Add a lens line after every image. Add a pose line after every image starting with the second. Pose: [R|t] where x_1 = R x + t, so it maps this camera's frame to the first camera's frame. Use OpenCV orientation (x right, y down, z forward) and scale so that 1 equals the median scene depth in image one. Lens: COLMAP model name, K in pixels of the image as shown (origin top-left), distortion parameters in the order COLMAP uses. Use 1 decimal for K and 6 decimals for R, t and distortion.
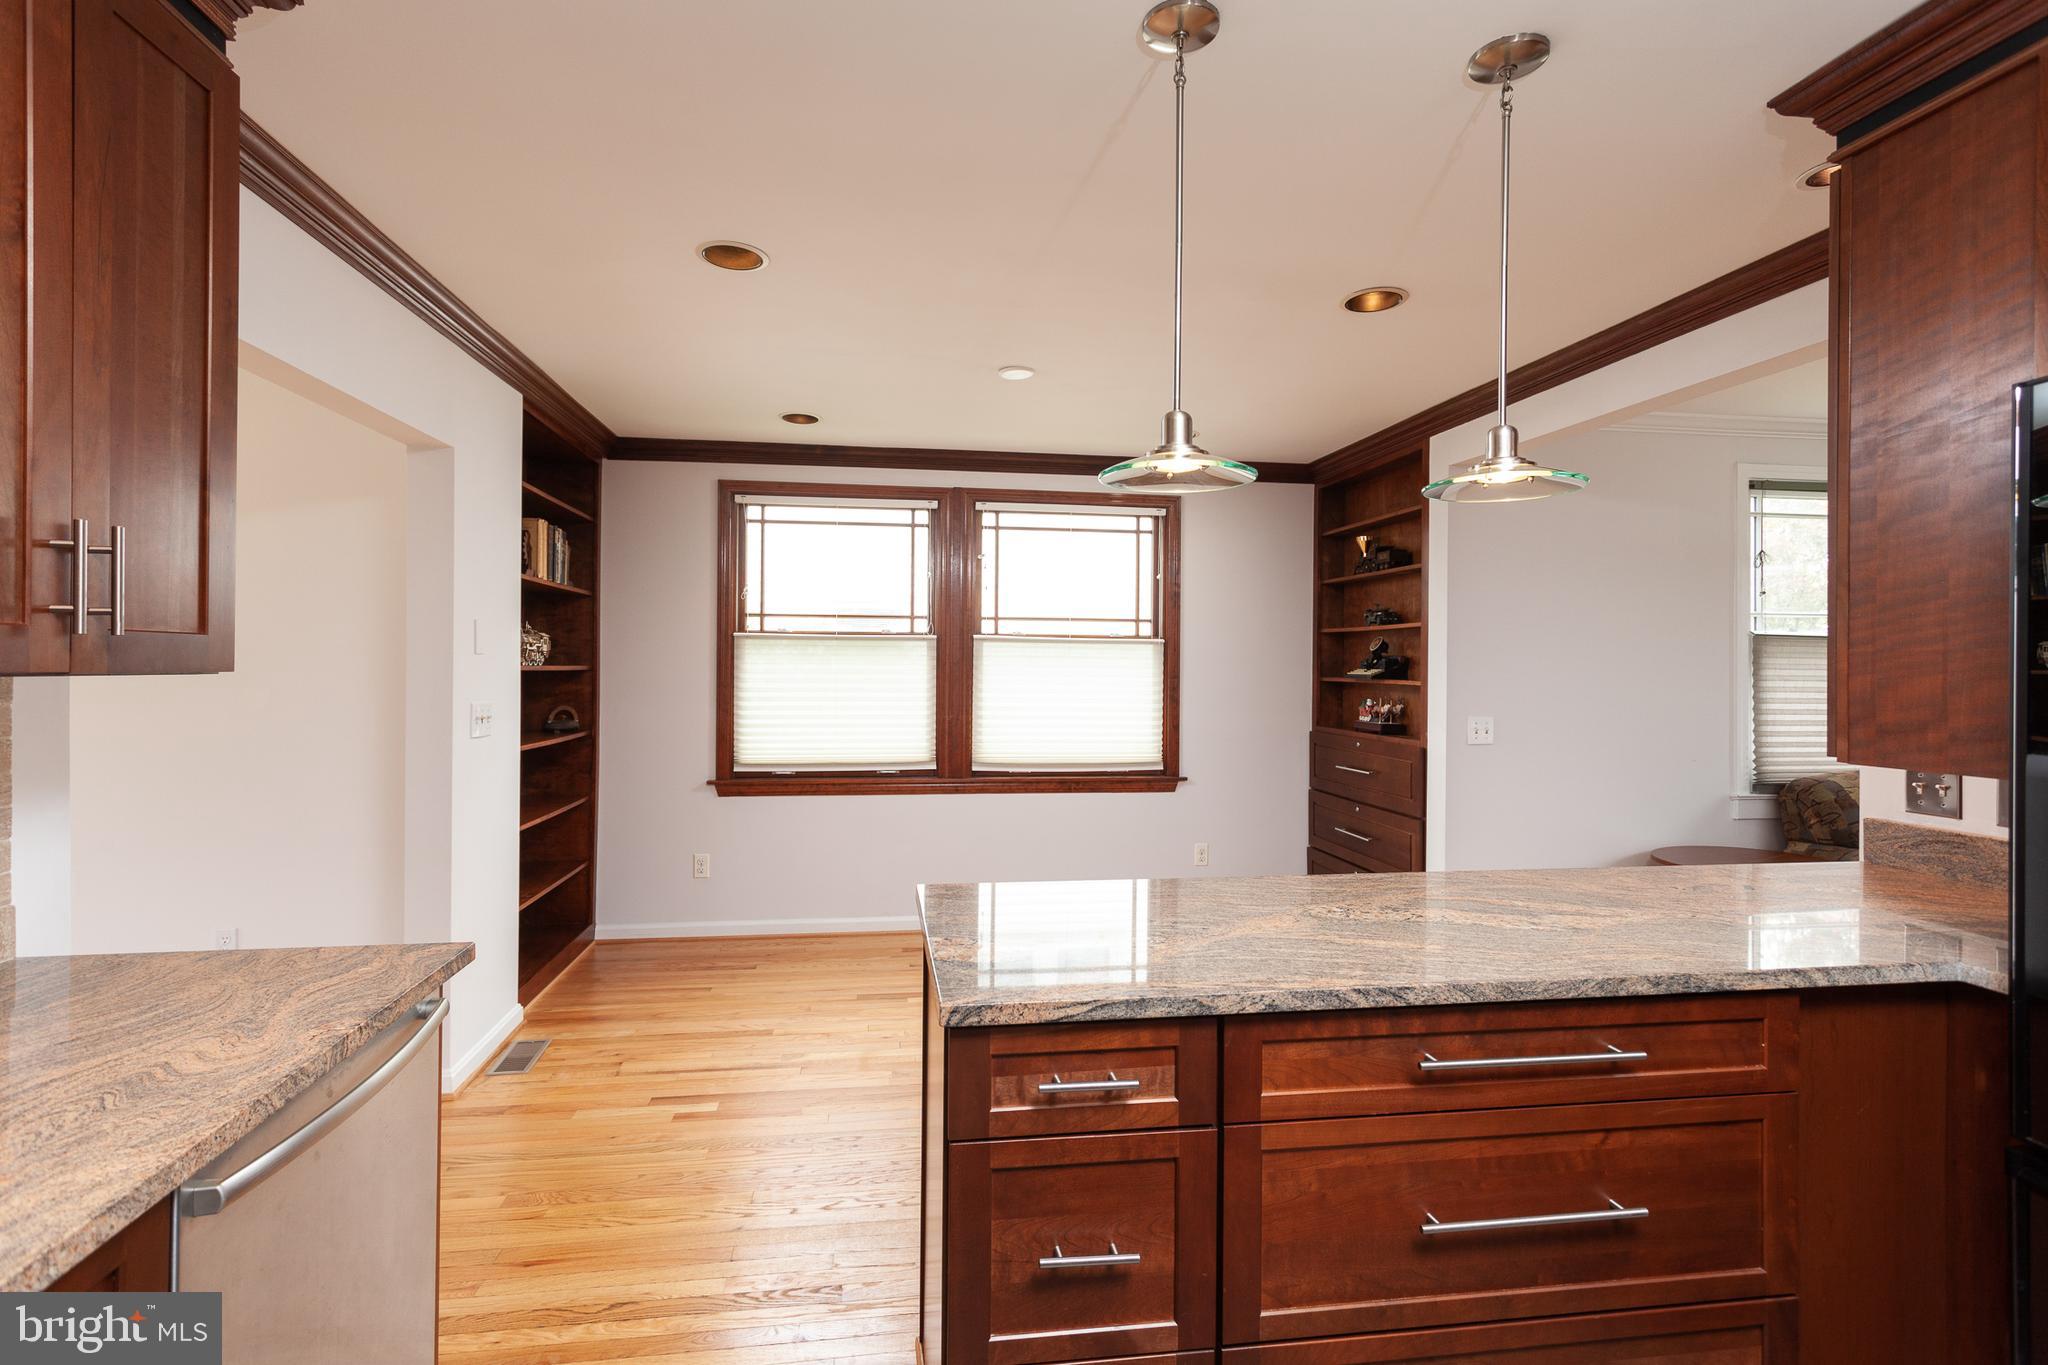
lens RADIAL K [[935.8, 0, 1030.7], [0, 935.8, 674.9], [0, 0, 1]] dist [-0.010722, 0.000208]
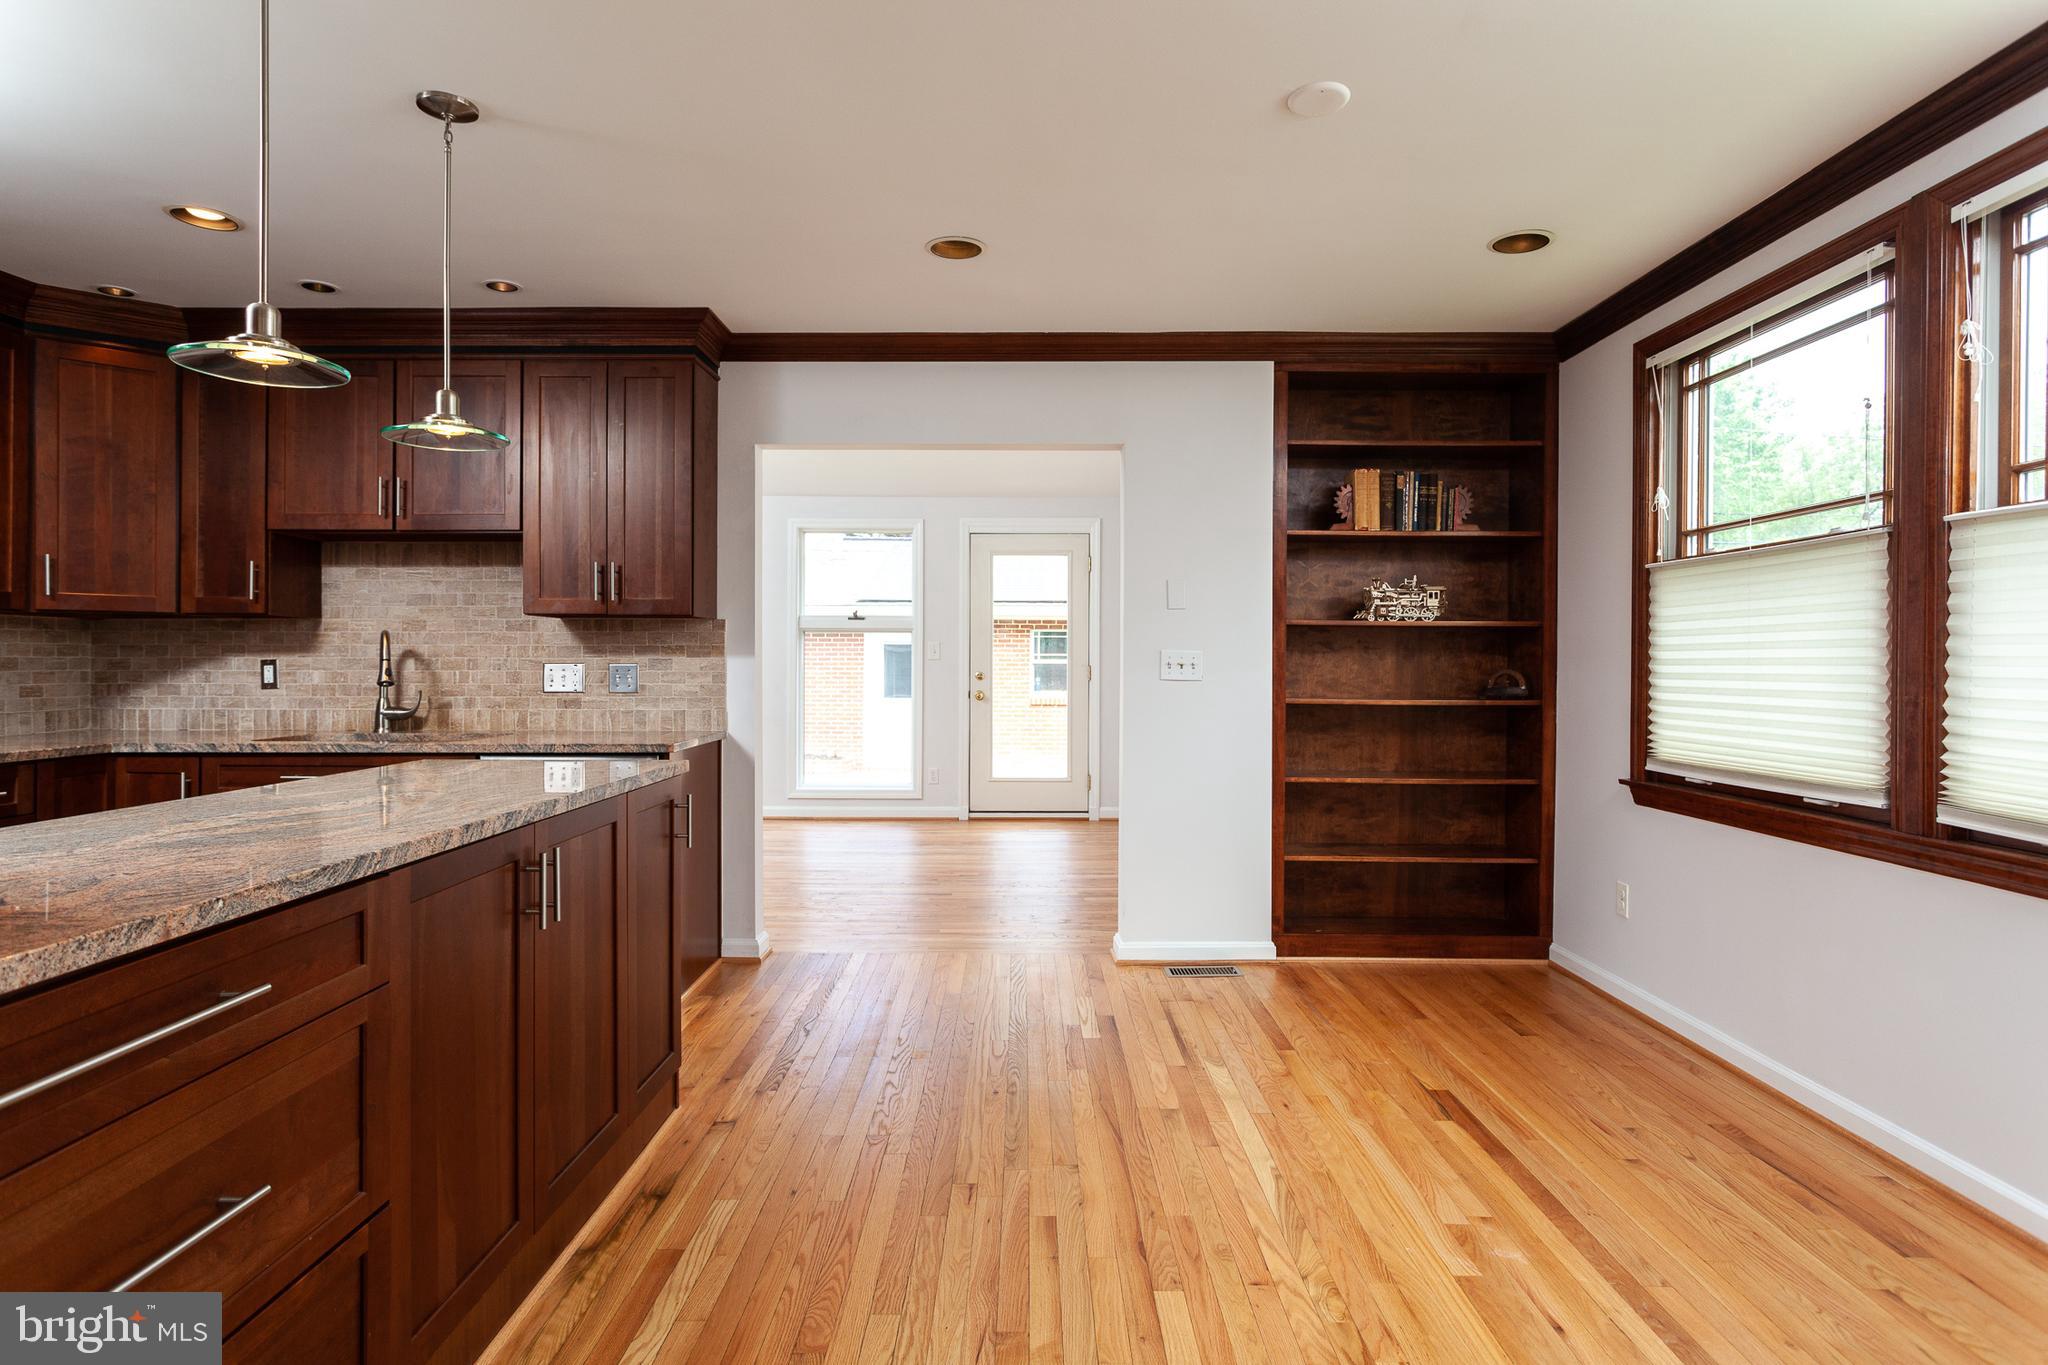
lens RADIAL K [[1089.6, 0, 1008.9], [0, 1089.6, 668.2], [0, 0, 1]] dist [0.007337, -0.001336]
pose [[-0.161355, -0.003151, -0.986891, 0.515125], [-0.008493, 0.999962, -0.001804, 0.034518], [0.986860, 0.008091, -0.161376, 0.653240]]
